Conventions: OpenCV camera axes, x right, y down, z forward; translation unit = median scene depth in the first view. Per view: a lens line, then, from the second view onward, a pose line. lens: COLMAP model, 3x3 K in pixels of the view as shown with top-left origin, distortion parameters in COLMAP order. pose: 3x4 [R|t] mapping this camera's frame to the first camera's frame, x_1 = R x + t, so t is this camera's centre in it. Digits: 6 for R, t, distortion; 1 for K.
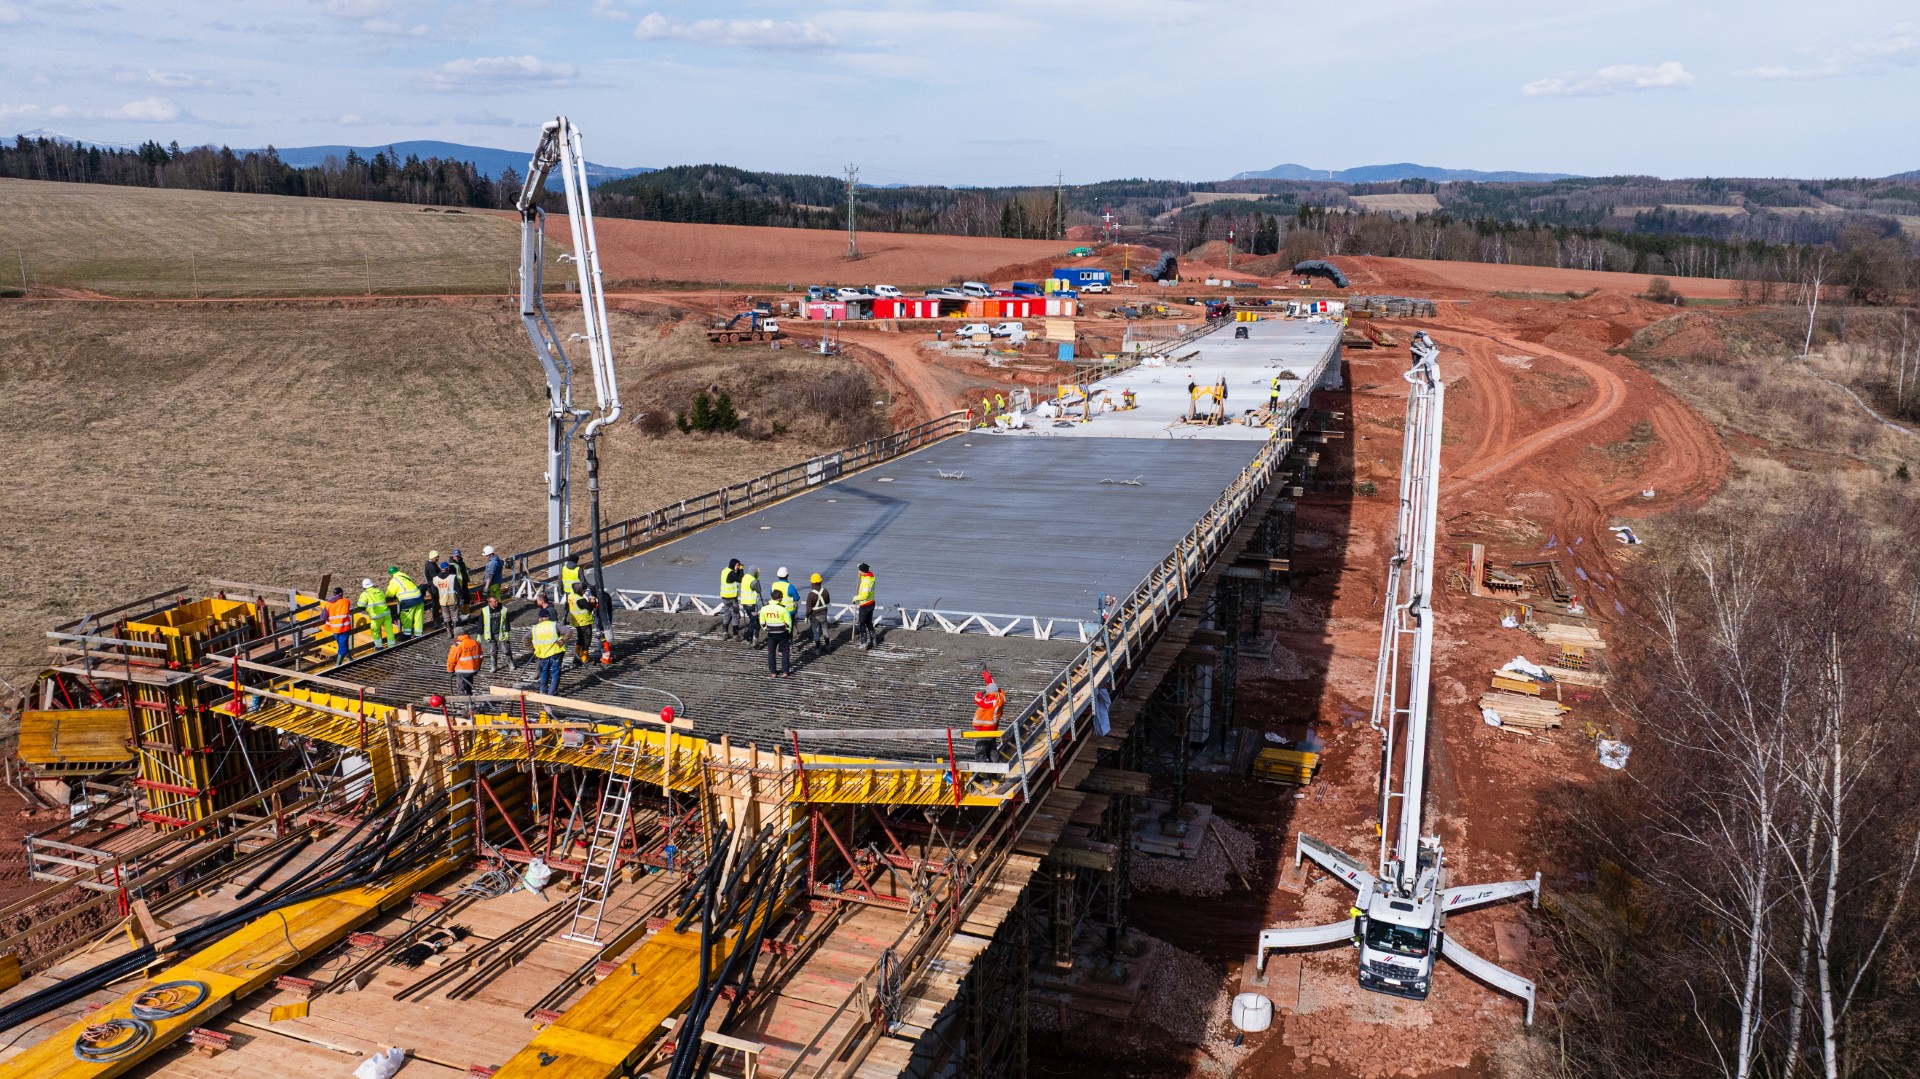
lens RADIAL K [[1355.2, 0, 970.7], [0, 1355.2, 530.4], [0, 0, 1]] dist [-0.034264, 0.036371]
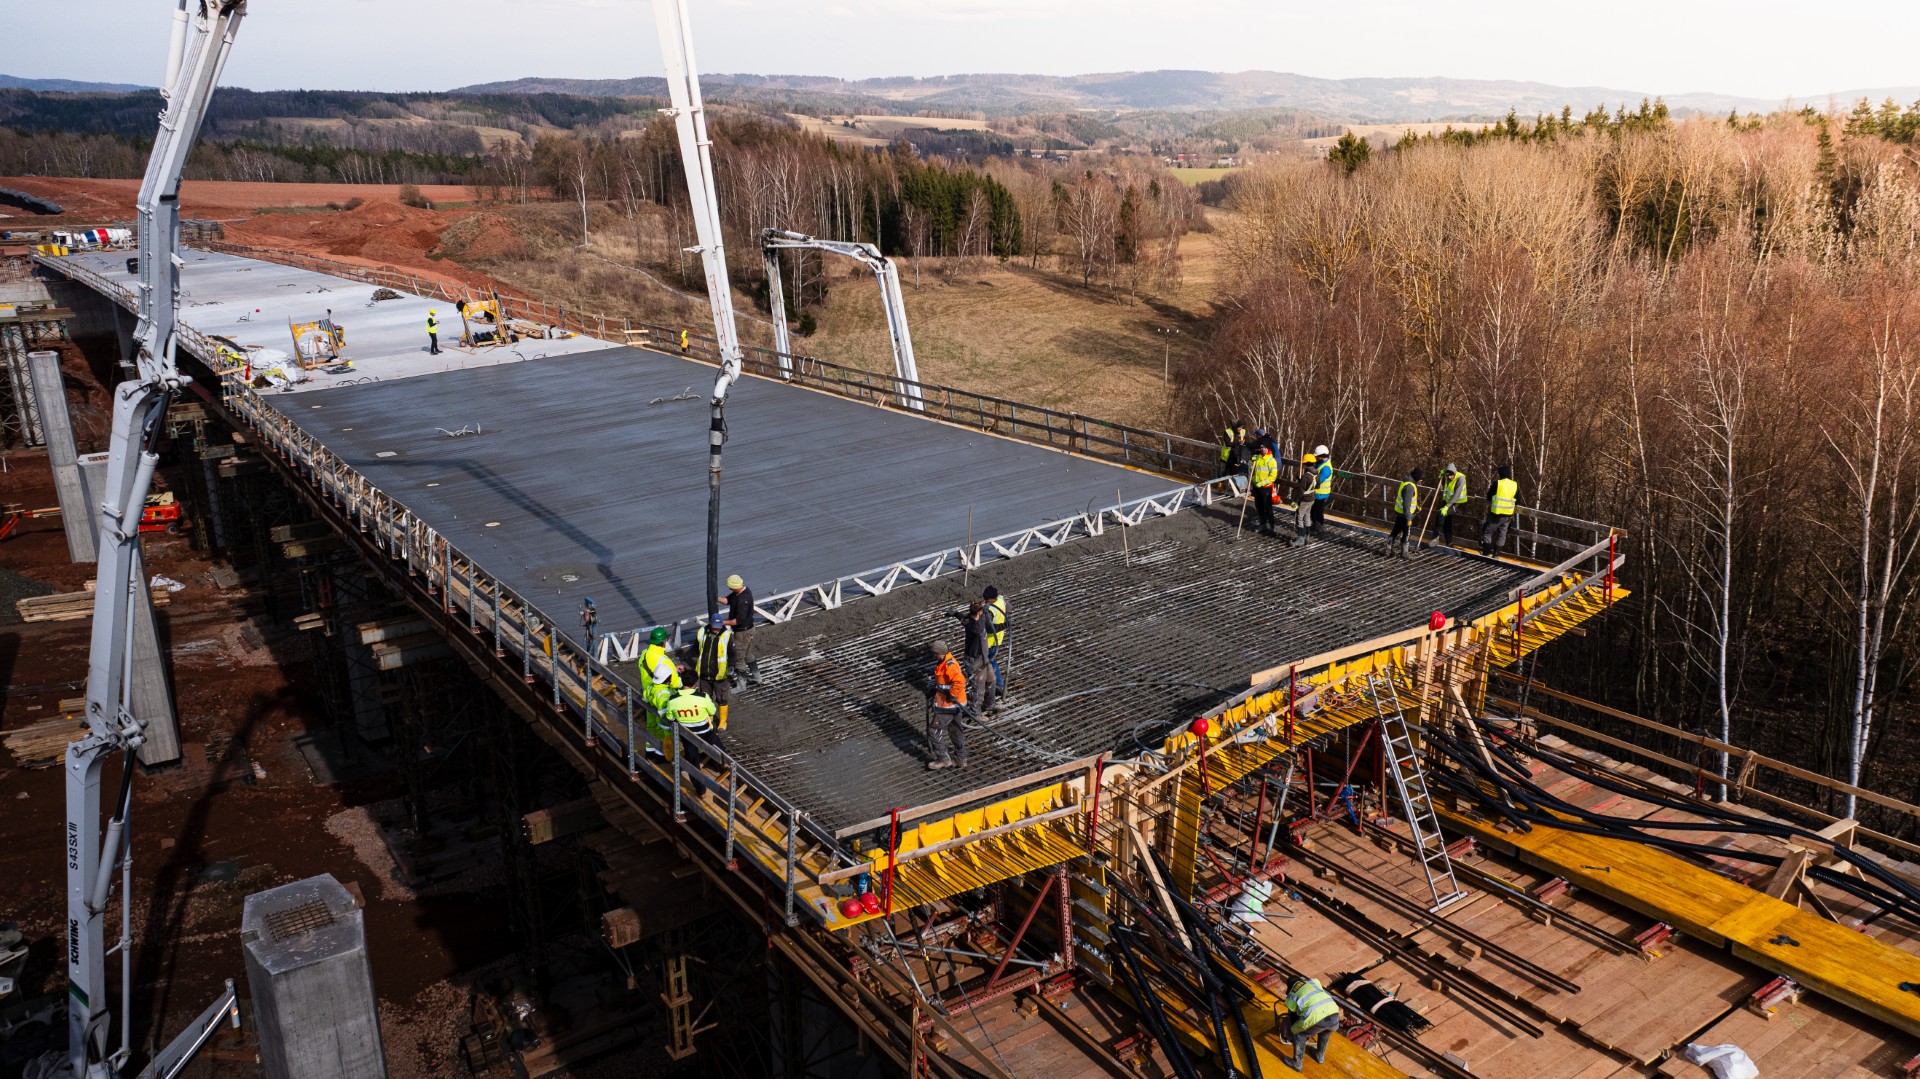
lens RADIAL K [[1355.2, 0, 963.4], [0, 1355.2, 519.0], [0, 0, 1]] dist [-0.034264, 0.036371]
pose [[0.591762, -0.234946, 0.771115, -0.124442], [0.194376, 0.969947, 0.146360, -0.013554], [-0.782327, 0.063276, 0.619645, 0.079987]]
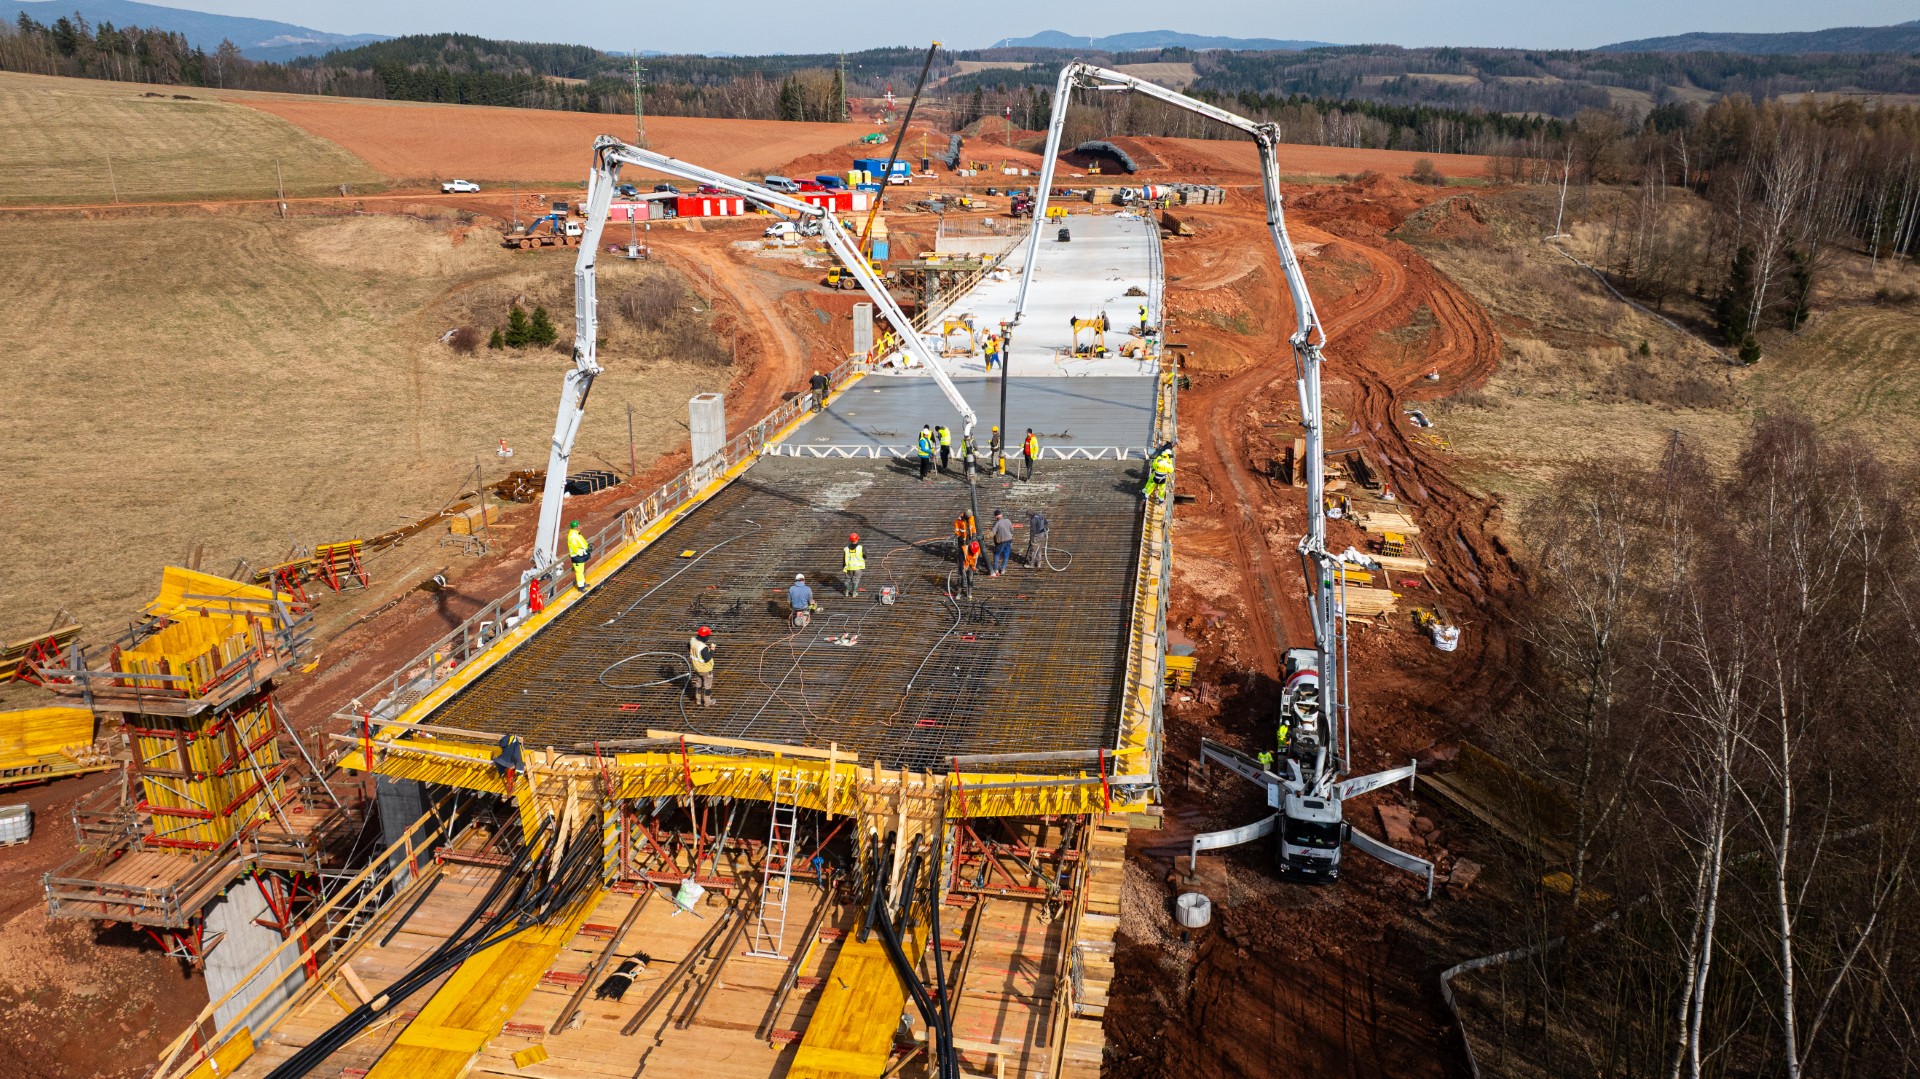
lens RADIAL K [[1355.2, 0, 968.4], [0, 1355.2, 528.4], [0, 0, 1]] dist [-0.034264, 0.036371]
pose [[0.986031, -0.053853, 0.157613, -0.032584], [0.039580, 0.994941, 0.092336, -0.016485], [-0.161788, -0.084807, 0.983175, -0.010484]]
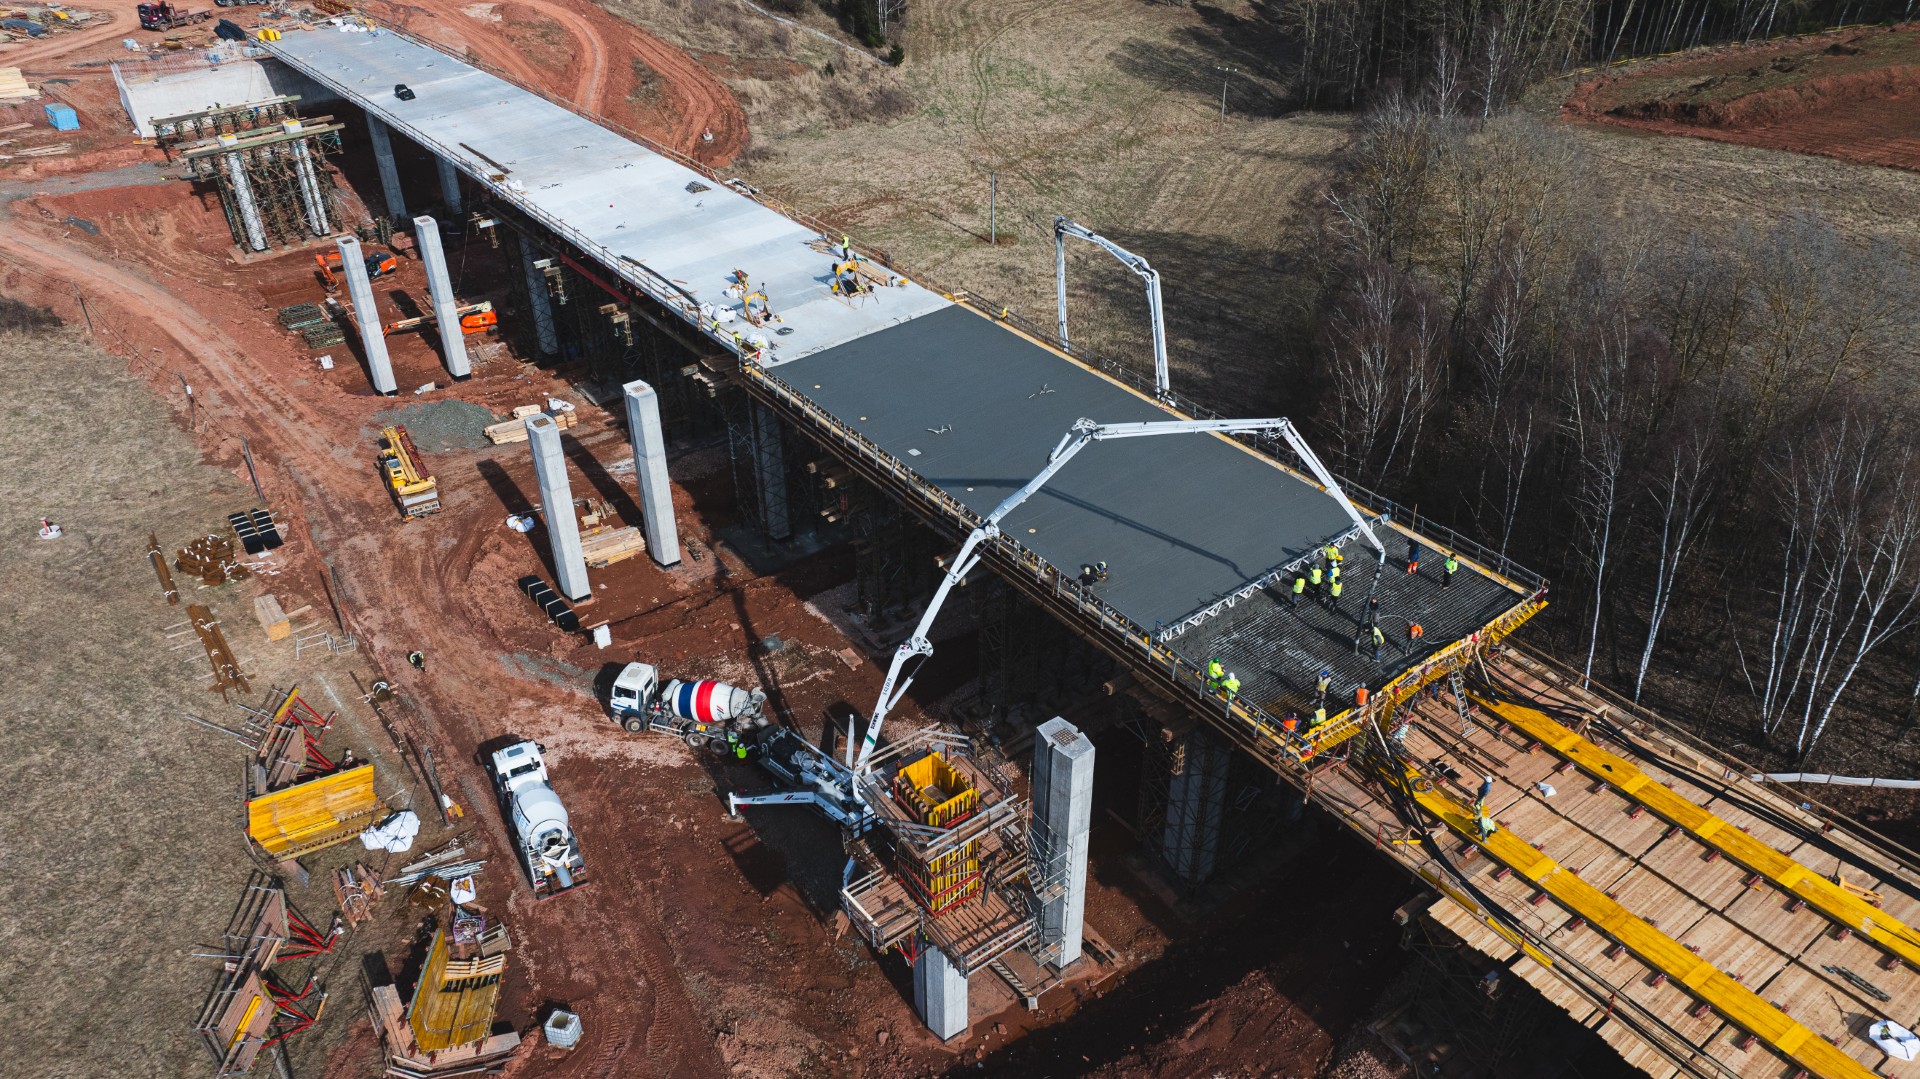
lens RADIAL K [[1355.2, 0, 968.6], [0, 1355.2, 530.7], [0, 0, 1]] dist [-0.034264, 0.036371]
pose [[0.579373, -0.456119, 0.675487, -0.274446], [0.194969, 0.882252, 0.428508, -0.150039], [-0.791400, -0.116567, 0.600082, 0.030452]]
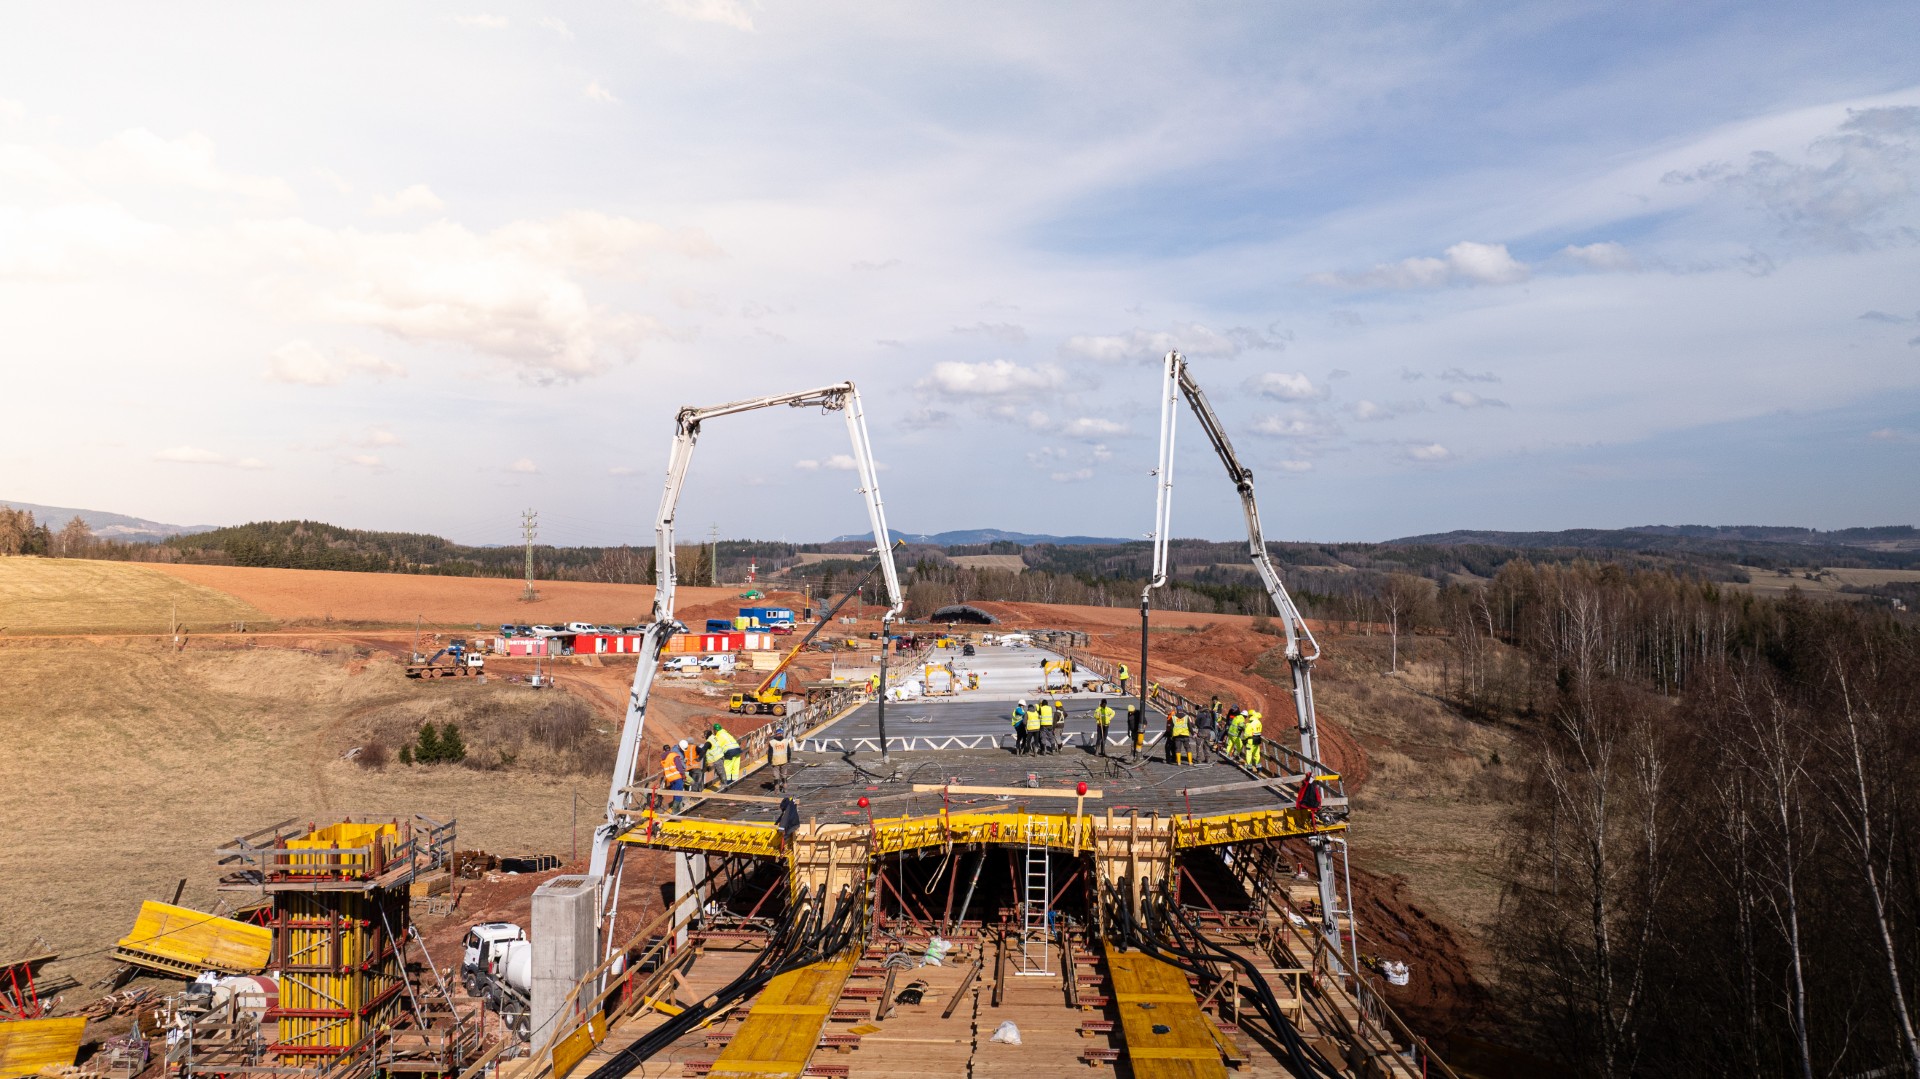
lens RADIAL K [[1355.2, 0, 968.1], [0, 1355.2, 530.0], [0, 0, 1]] dist [-0.034264, 0.036371]
pose [[0.958935, 0.009329, 0.283472, -0.081795], [0.064746, 0.965869, -0.250810, 0.025261], [-0.276136, 0.258864, 0.925602, -0.027928]]
